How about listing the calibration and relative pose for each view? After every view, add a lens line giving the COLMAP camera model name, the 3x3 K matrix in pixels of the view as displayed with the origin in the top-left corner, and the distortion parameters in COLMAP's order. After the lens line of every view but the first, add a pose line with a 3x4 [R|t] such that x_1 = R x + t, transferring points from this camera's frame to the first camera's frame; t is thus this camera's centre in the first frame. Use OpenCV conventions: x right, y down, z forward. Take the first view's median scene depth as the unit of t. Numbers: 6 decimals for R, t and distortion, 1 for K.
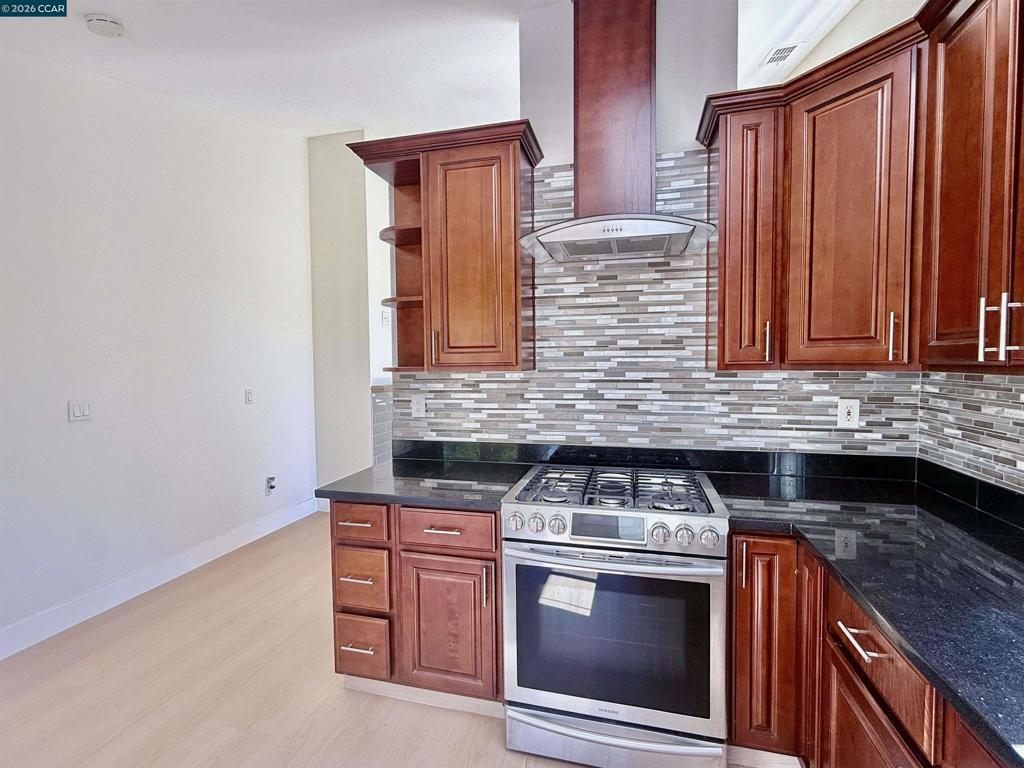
lens RADIAL K [[471.3, 0, 511.6], [0, 471.3, 383.4], [0, 0, 1]] dist [0.001386, -0.000514]
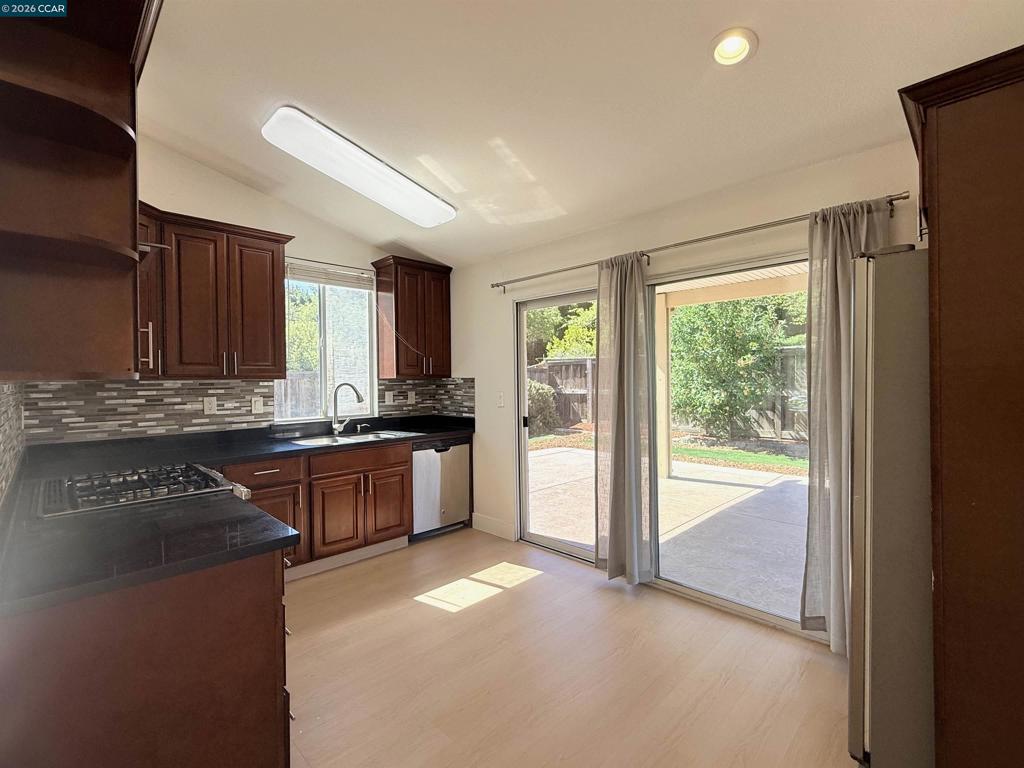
lens RADIAL K [[471.3, 0, 508.5], [0, 471.3, 380.2], [0, 0, 1]] dist [0.001386, -0.000514]
pose [[-0.858881, 0.014095, 0.511981, -0.958743], [0.040860, 0.998321, 0.041061, -0.031894], [-0.510543, 0.056186, -0.858015, 1.282096]]
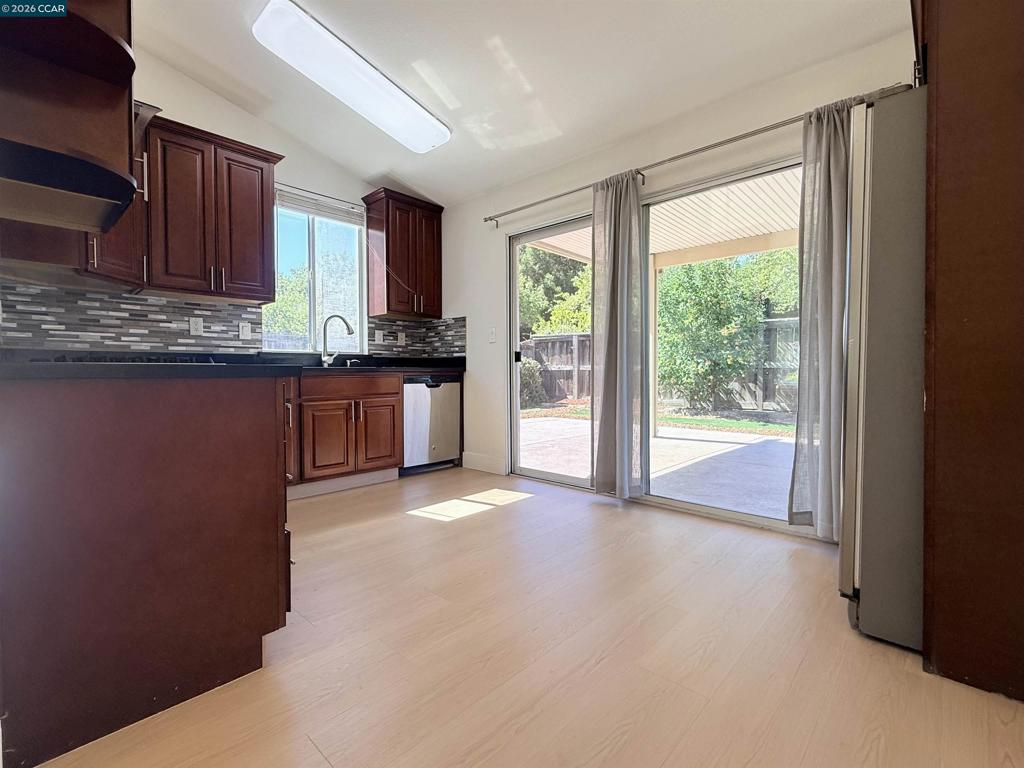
lens RADIAL K [[471.3, 0, 508.5], [0, 471.3, 380.3], [0, 0, 1]] dist [0.001386, -0.000514]
pose [[-0.876180, -0.000523, 0.481984, -0.930635], [0.030213, 0.997973, 0.056005, 0.189343], [-0.481037, 0.063633, -0.874388, 1.310047]]
